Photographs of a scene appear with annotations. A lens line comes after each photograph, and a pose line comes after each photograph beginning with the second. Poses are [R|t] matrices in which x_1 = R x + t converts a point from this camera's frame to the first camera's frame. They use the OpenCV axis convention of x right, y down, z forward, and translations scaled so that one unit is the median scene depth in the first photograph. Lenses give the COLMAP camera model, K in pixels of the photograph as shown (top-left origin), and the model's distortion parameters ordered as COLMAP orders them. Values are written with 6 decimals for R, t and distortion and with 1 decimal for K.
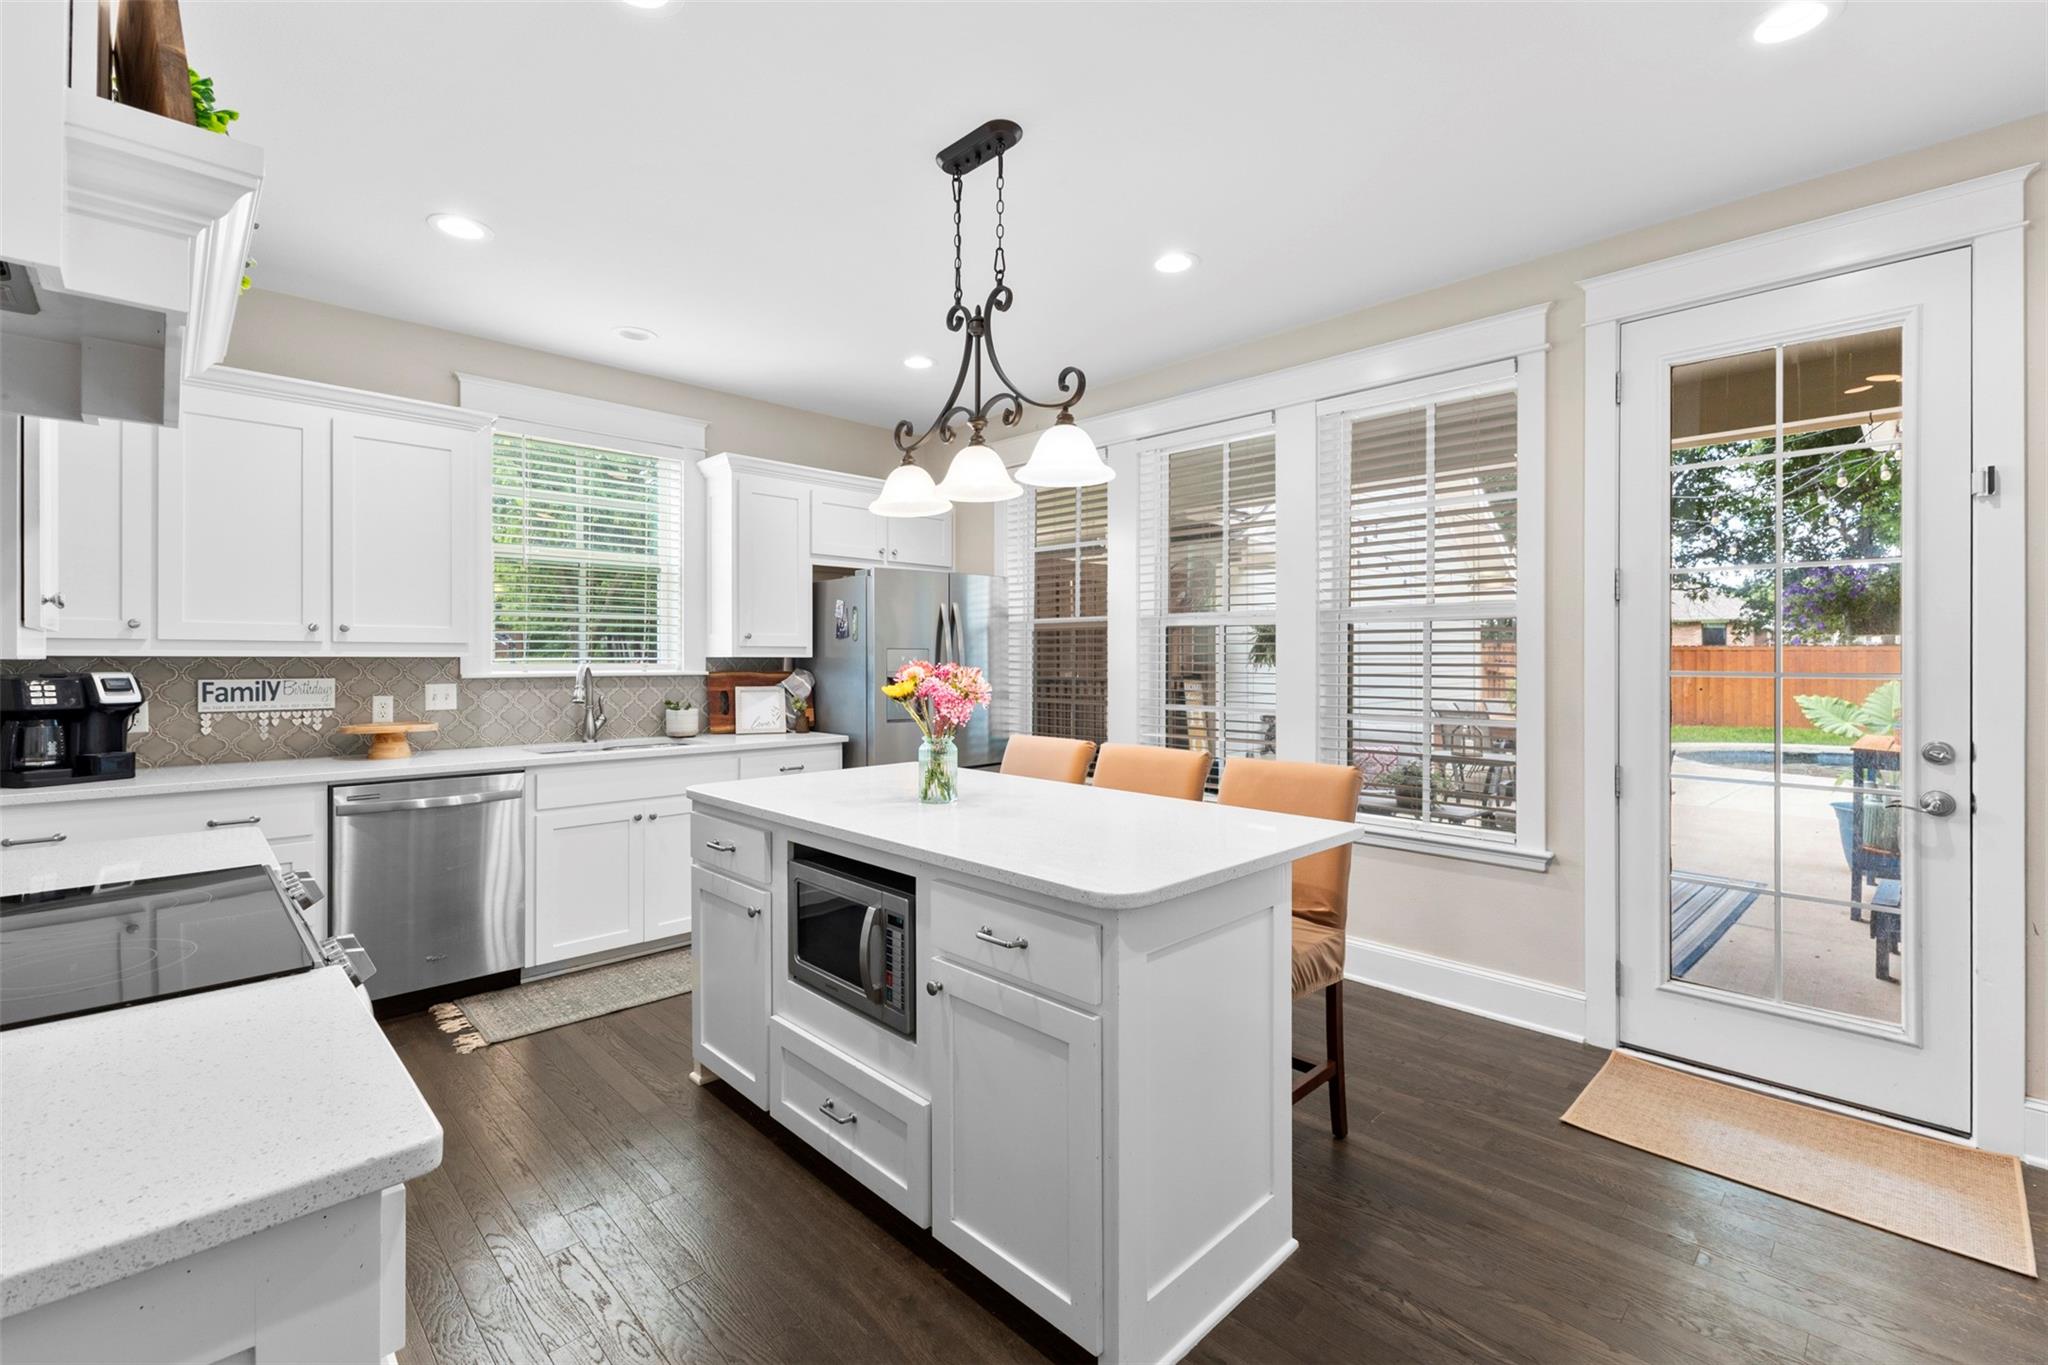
lens RADIAL K [[888.1, 0, 1033.1], [0, 888.1, 659.8], [0, 0, 1]] dist [0.003627, 0.000478]
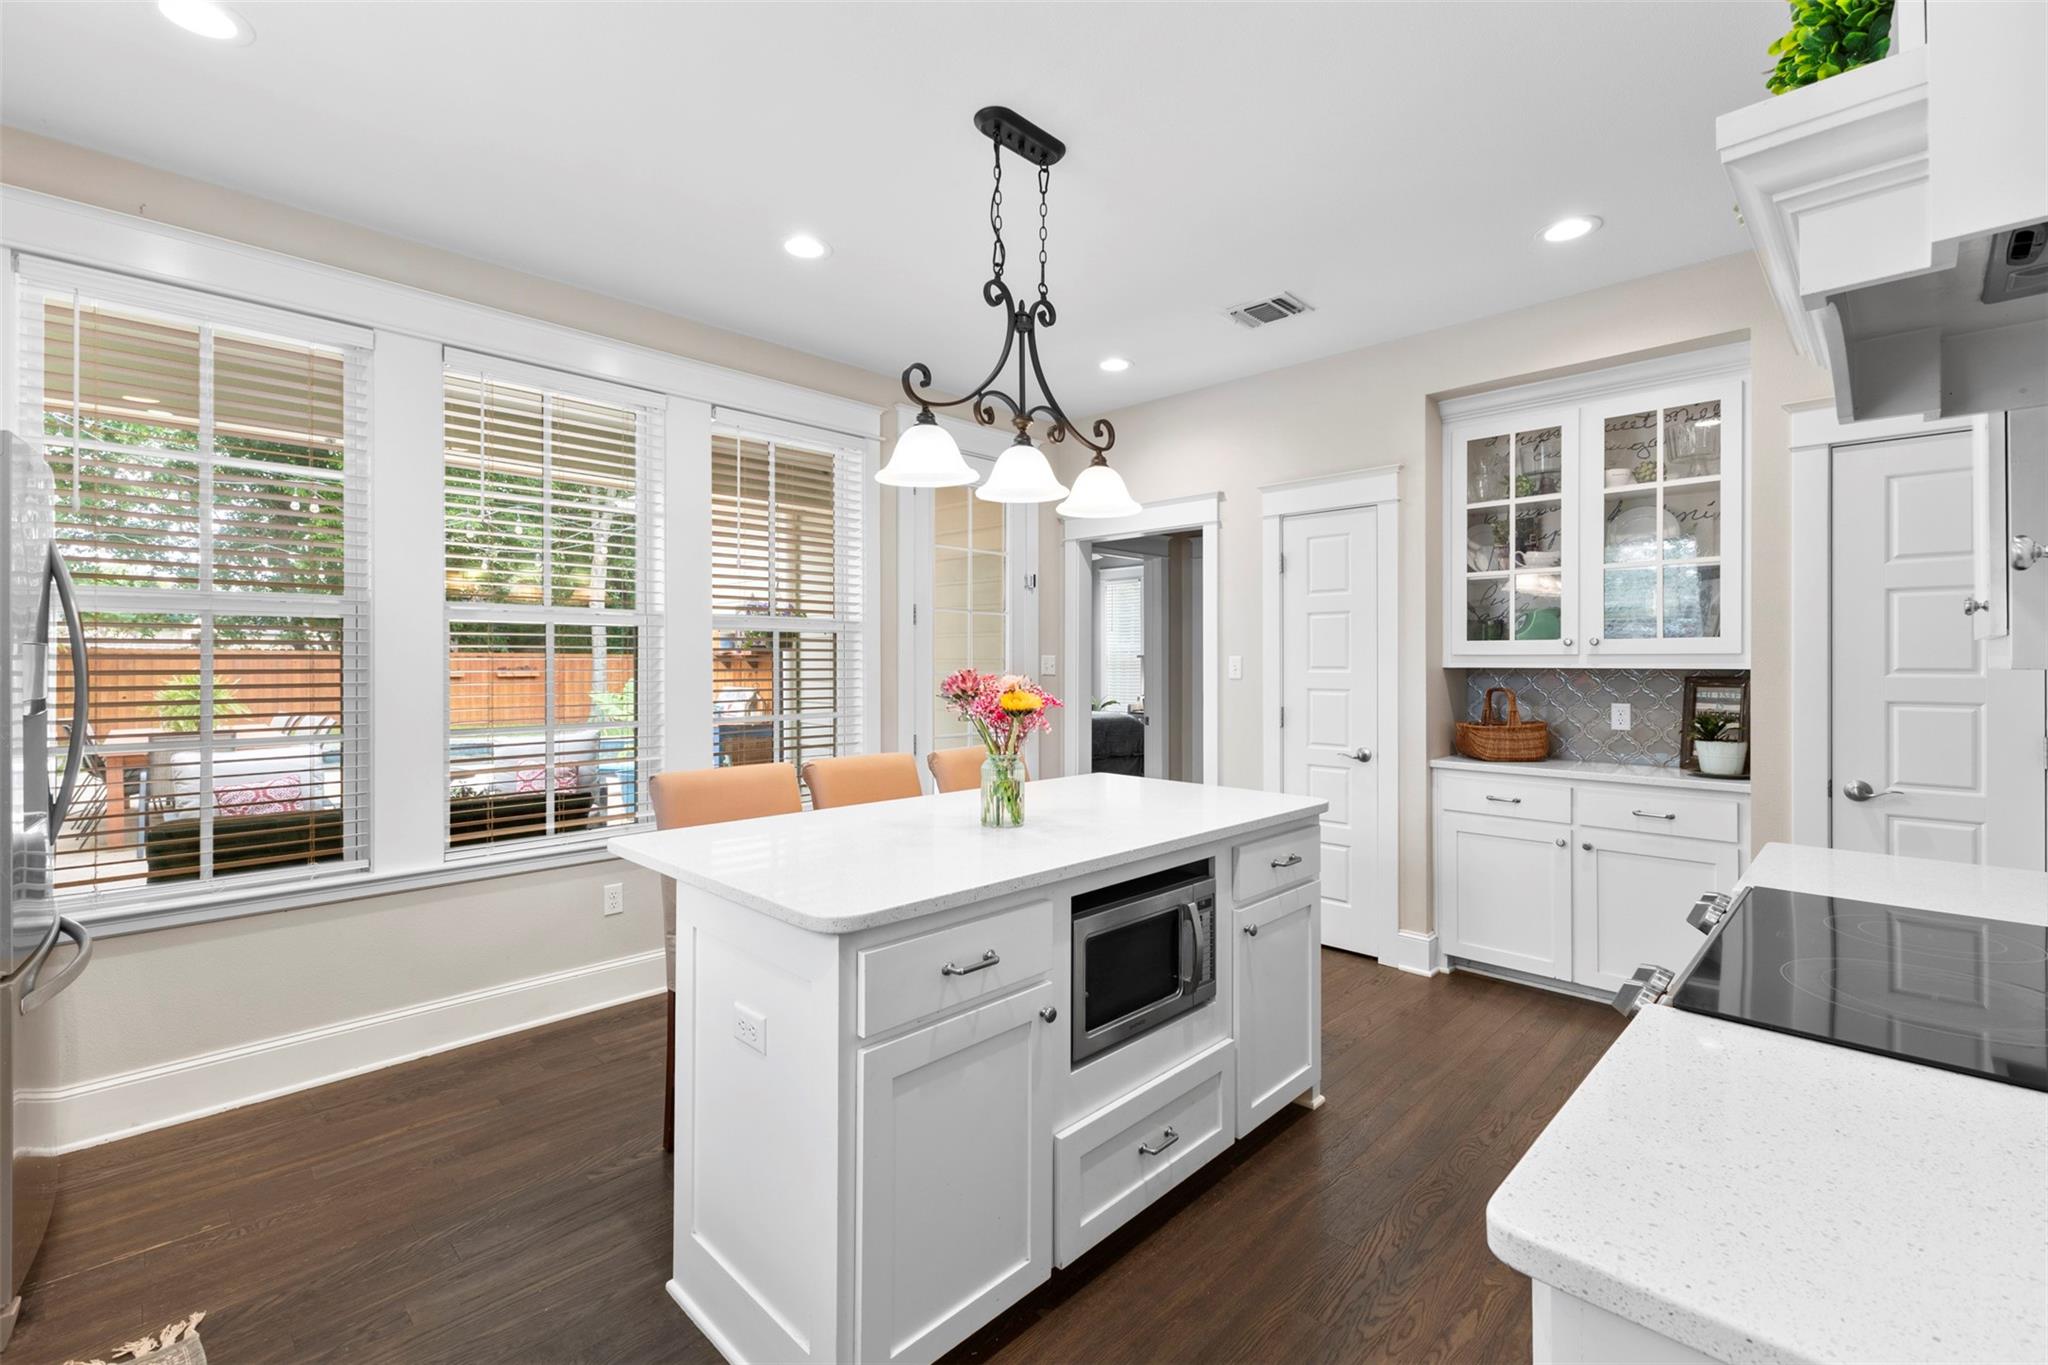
lens RADIAL K [[880.8, 0, 1023.7], [0, 880.8, 661.8], [0, 0, 1]] dist [0.001426, 0.000305]
pose [[-0.007778, -0.004178, 0.999961, -1.005470], [0.004383, 0.999982, 0.004212, -0.010626], [-0.999960, 0.004415, -0.007760, 0.992907]]
